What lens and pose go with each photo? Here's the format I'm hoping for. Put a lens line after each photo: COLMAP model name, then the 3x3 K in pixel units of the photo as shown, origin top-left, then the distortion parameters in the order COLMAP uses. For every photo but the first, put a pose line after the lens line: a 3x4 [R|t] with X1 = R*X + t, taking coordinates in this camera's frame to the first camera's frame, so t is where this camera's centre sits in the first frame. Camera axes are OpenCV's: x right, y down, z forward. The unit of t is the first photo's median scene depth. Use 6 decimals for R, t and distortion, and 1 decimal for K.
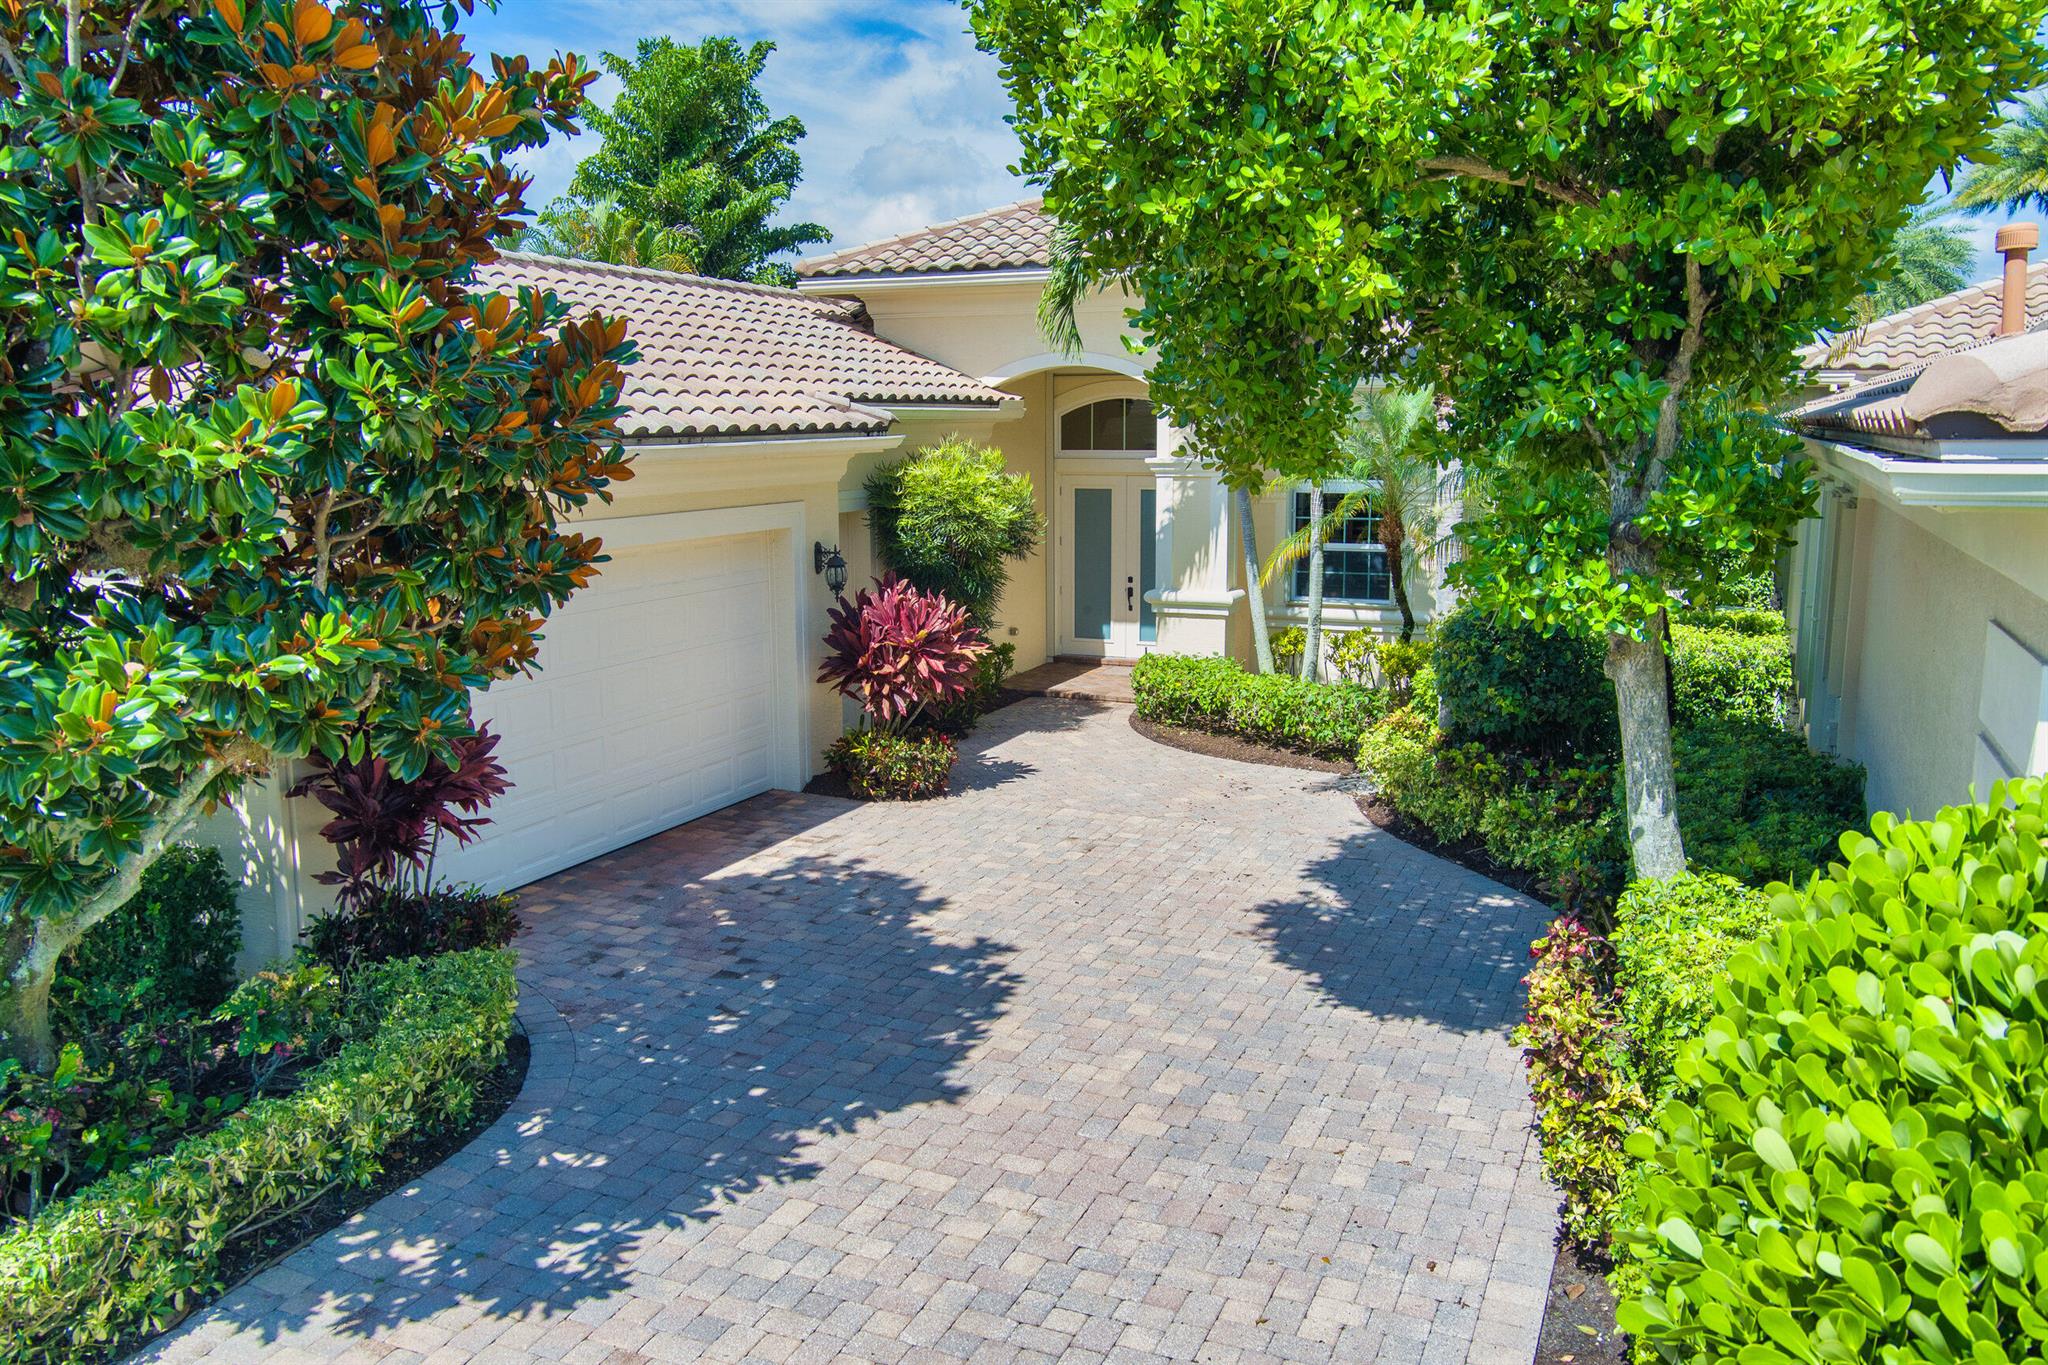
lens RADIAL K [[1640.1, 0, 1043.0], [0, 1640.1, 681.8], [0, 0, 1]] dist [0.007421, 0.035429]
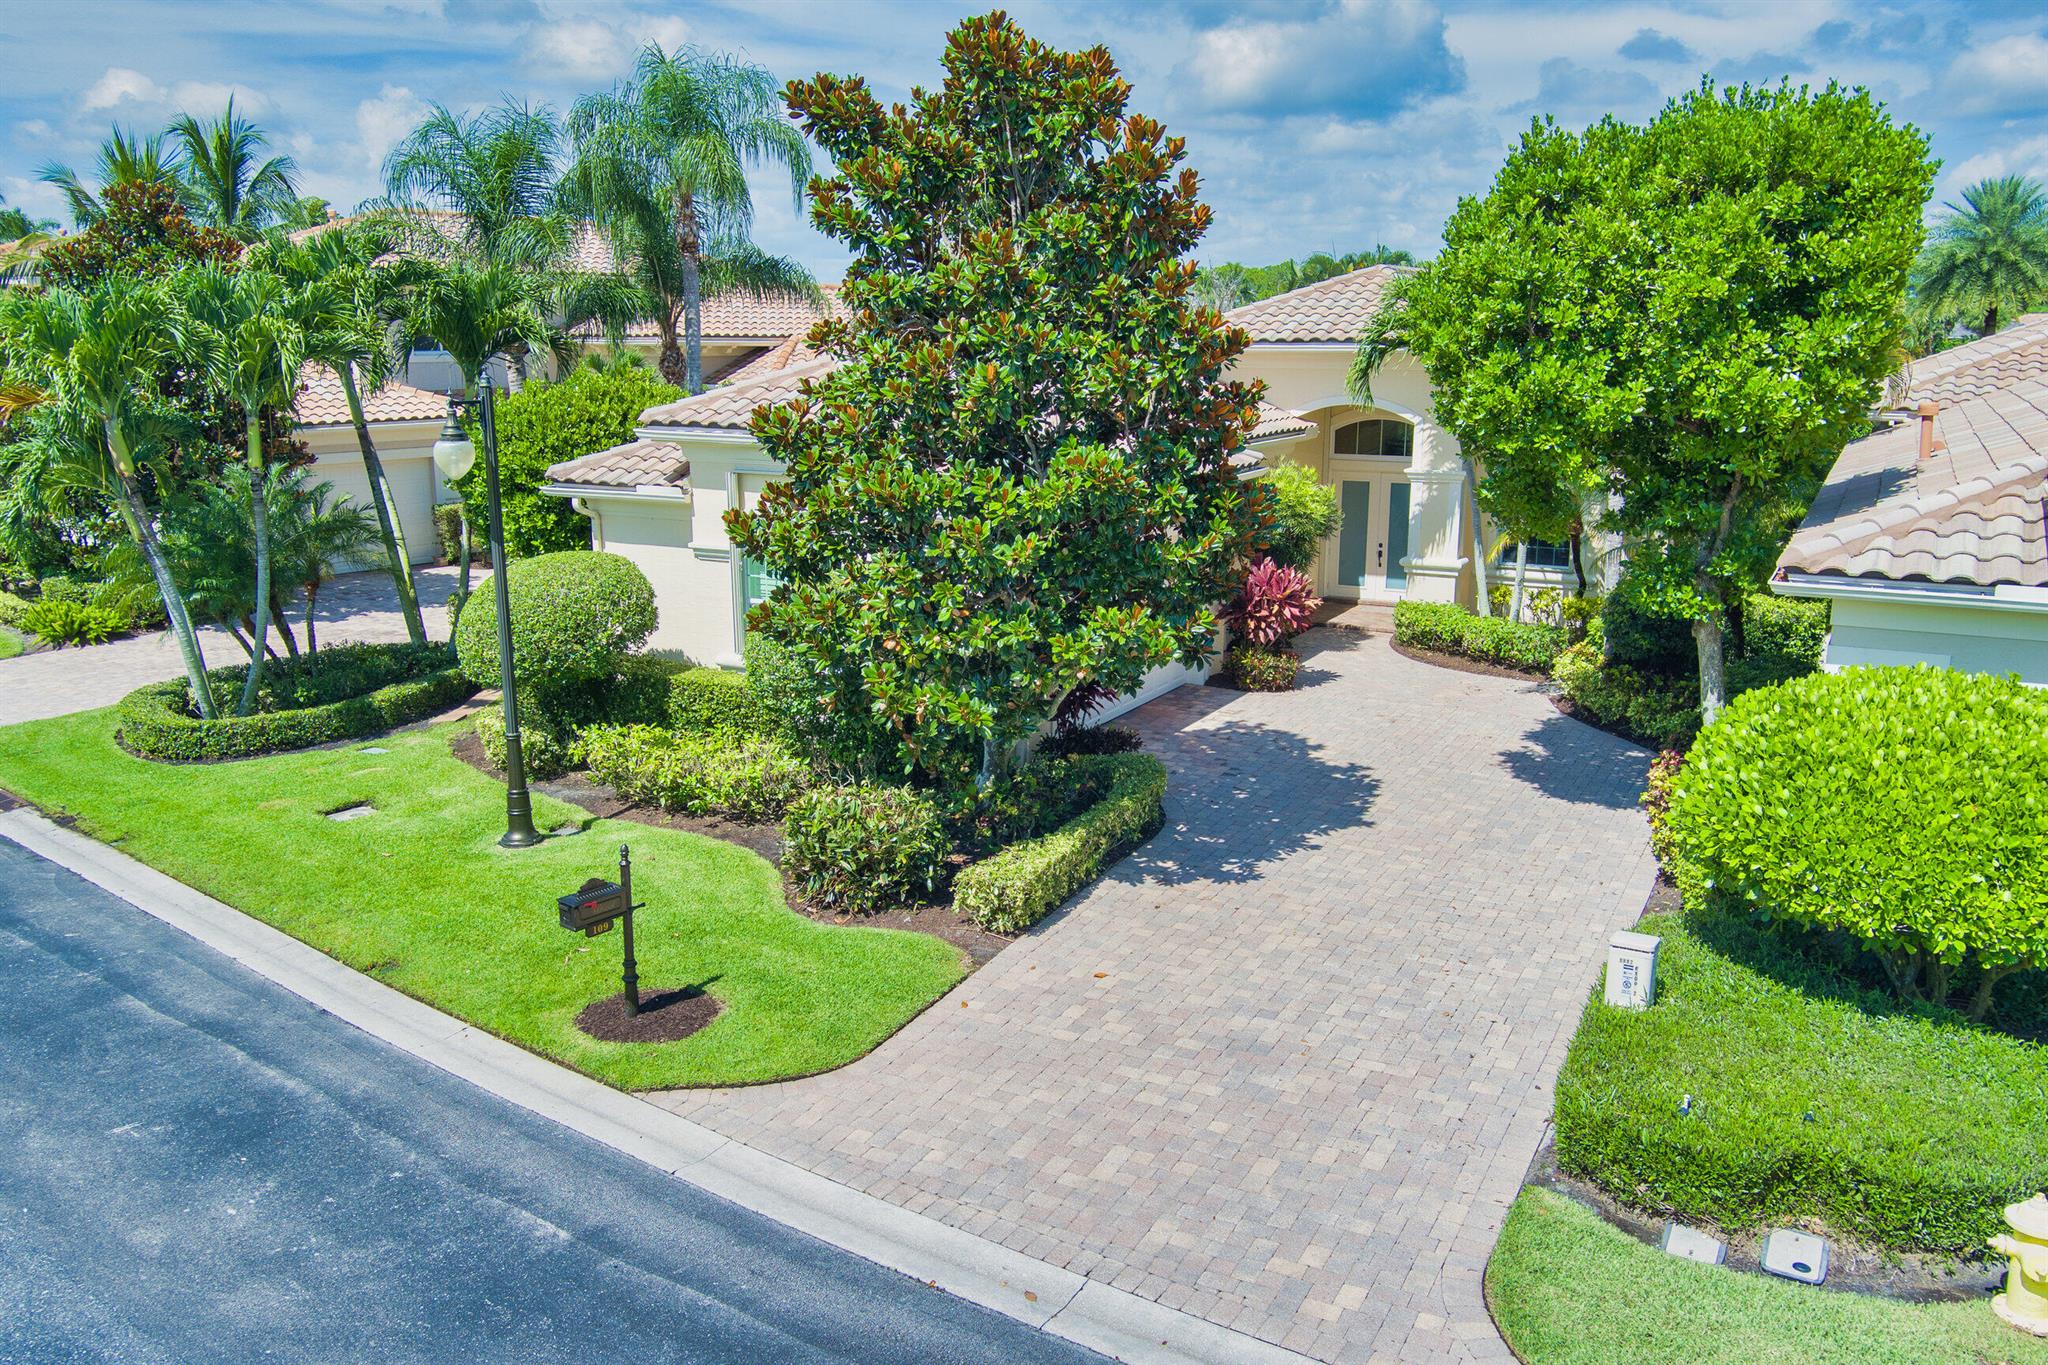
lens RADIAL K [[1640.1, 0, 1014.3], [0, 1640.1, 677.8], [0, 0, 1]] dist [0.007421, 0.035429]
pose [[0.995078, 0.024619, -0.095992, -0.269728], [-0.019470, 0.998339, 0.054216, -0.039492], [0.097167, -0.052080, 0.993905, -0.997640]]
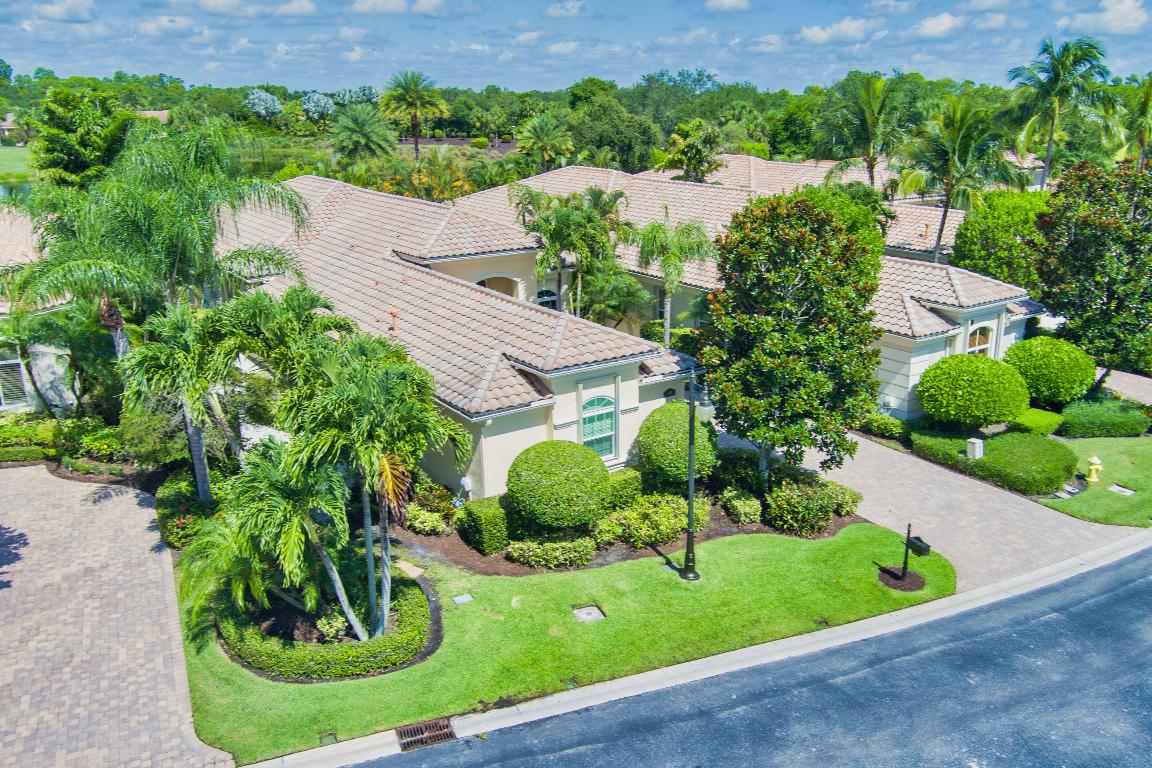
lens RADIAL K [[922.6, 0, 549.9], [0, 922.6, 376.2], [0, 0, 1]] dist [0.007421, 0.035429]
pose [[0.545523, -0.236061, 0.804164, -2.780209], [0.126745, 0.971715, 0.199265, -0.680507], [-0.828457, -0.006780, 0.560012, -0.218956]]
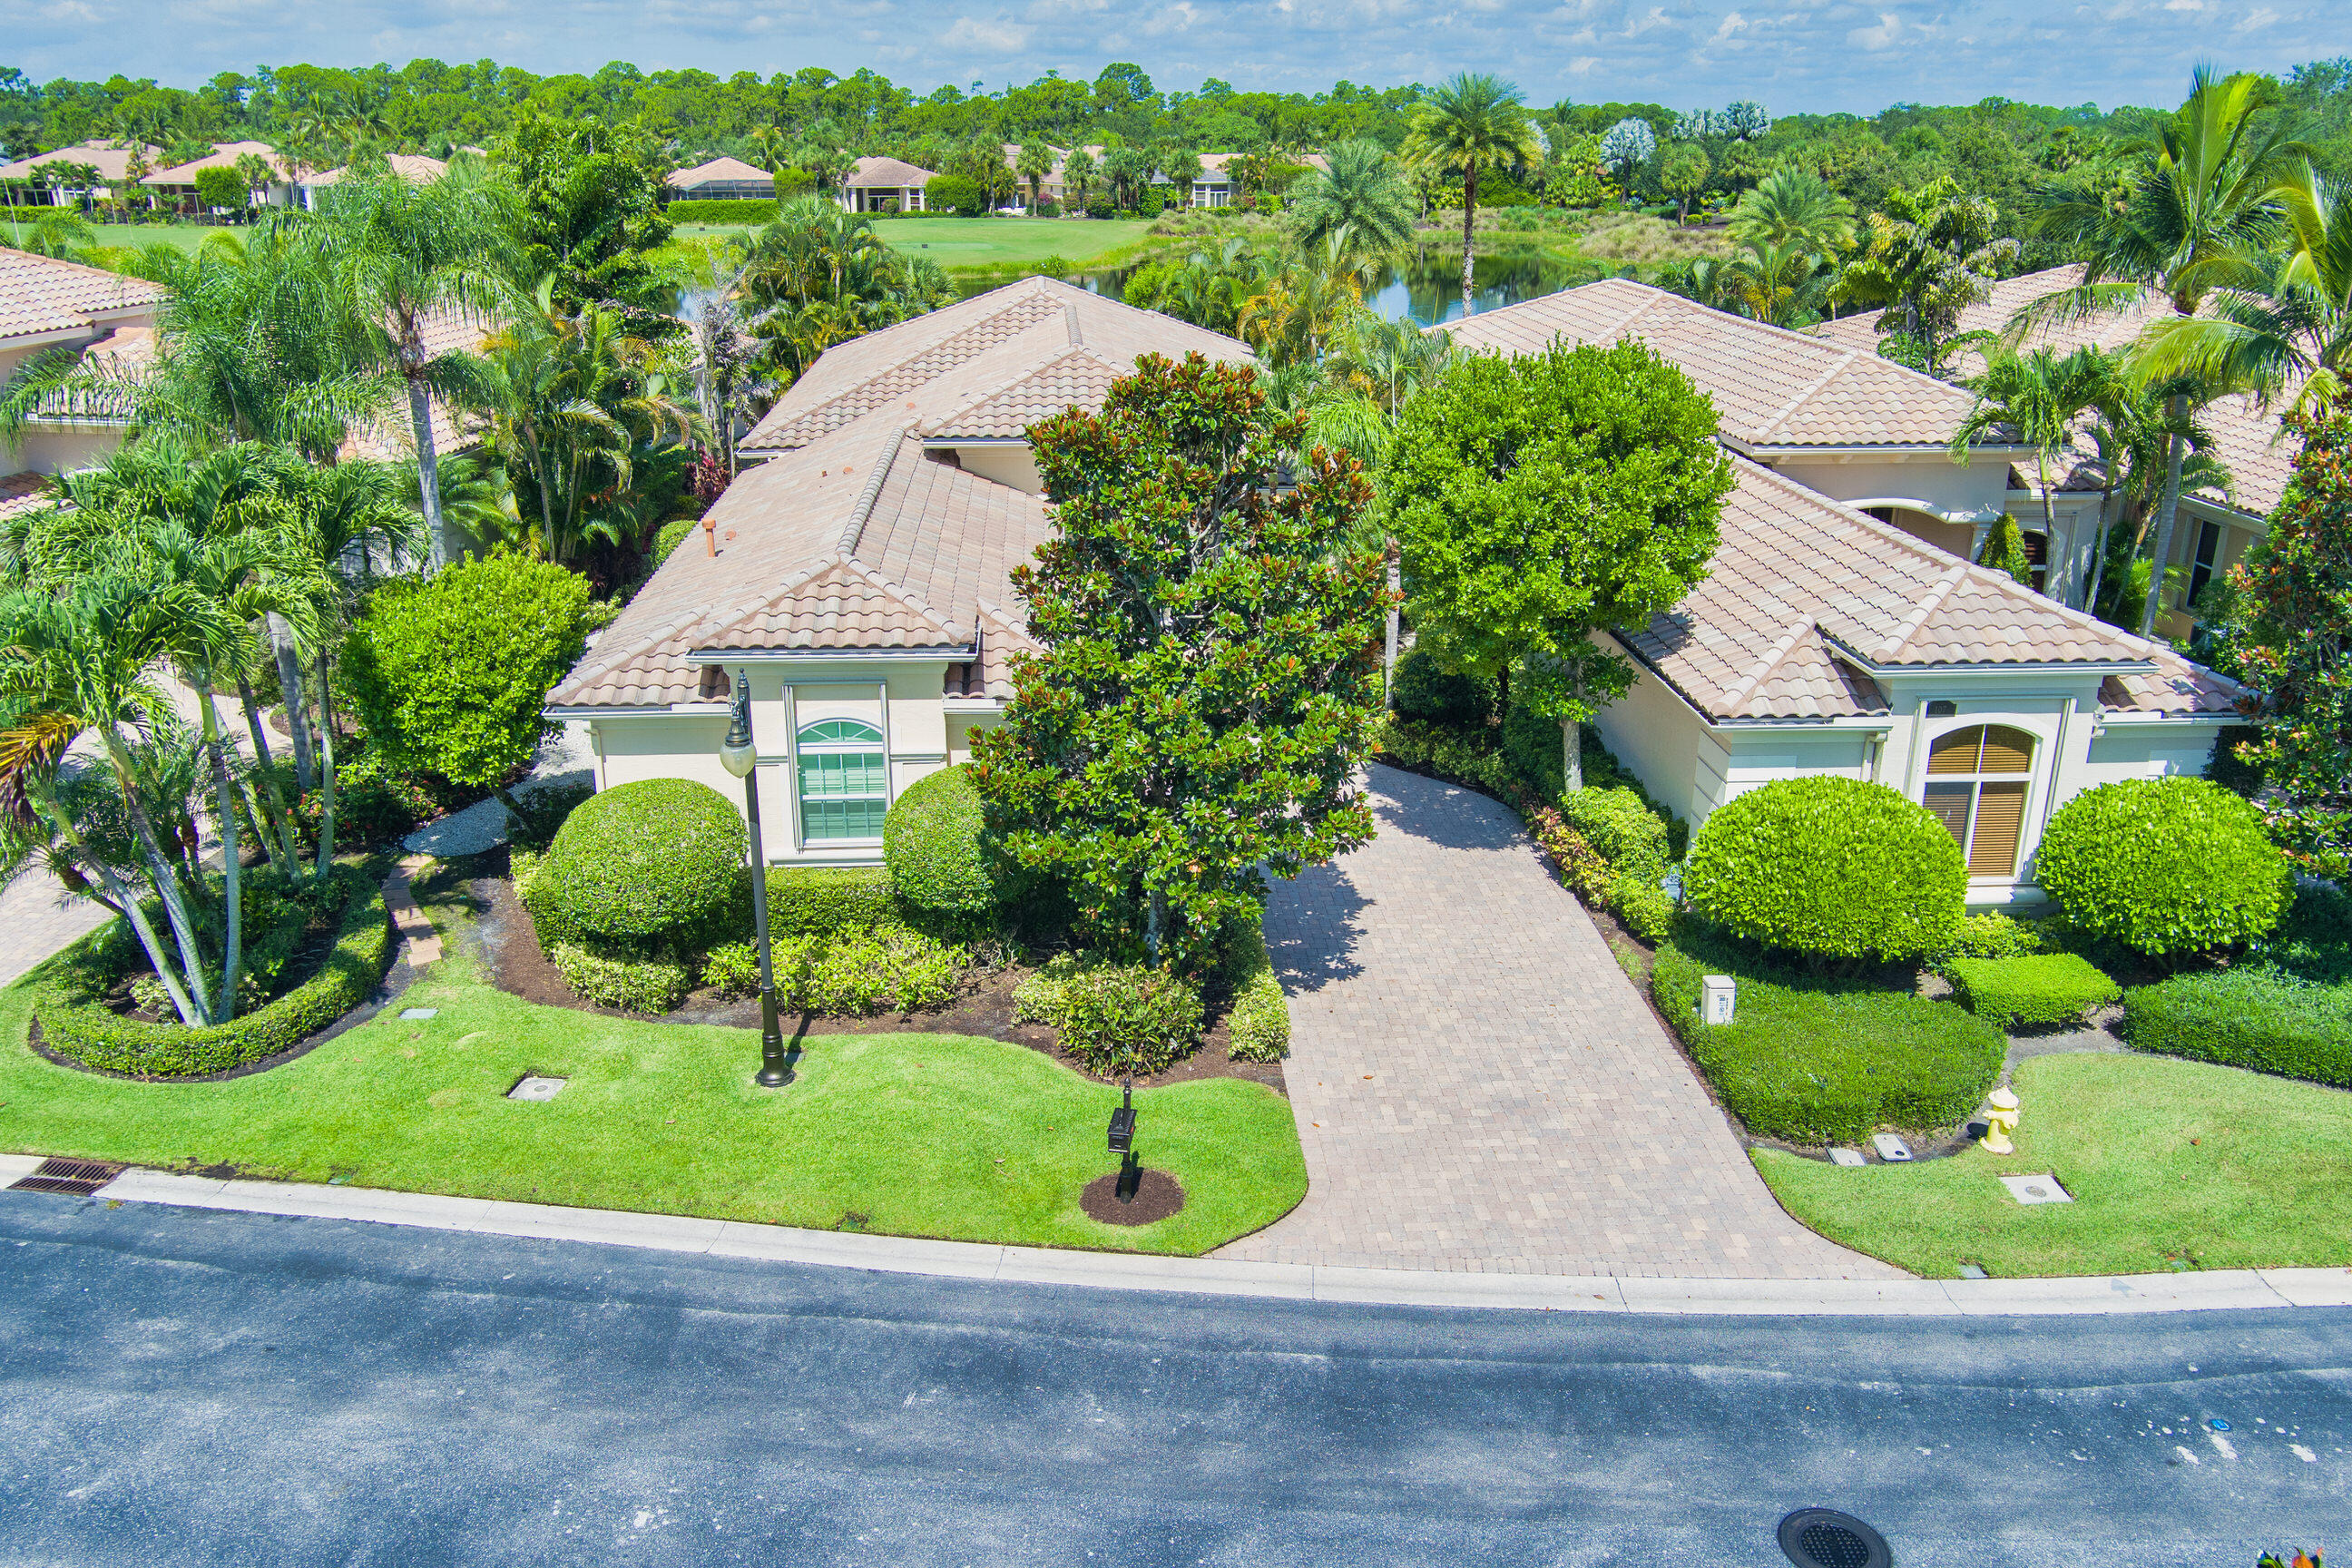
lens RADIAL K [[1883.6, 0, 1169.7], [0, 1883.6, 786.4], [0, 0, 1]] dist [0.007421, 0.035429]
pose [[0.896644, -0.139592, 0.420172, -1.446331], [0.062603, 0.979436, 0.191798, -0.497190], [-0.438305, -0.145671, 0.886944, -1.433743]]
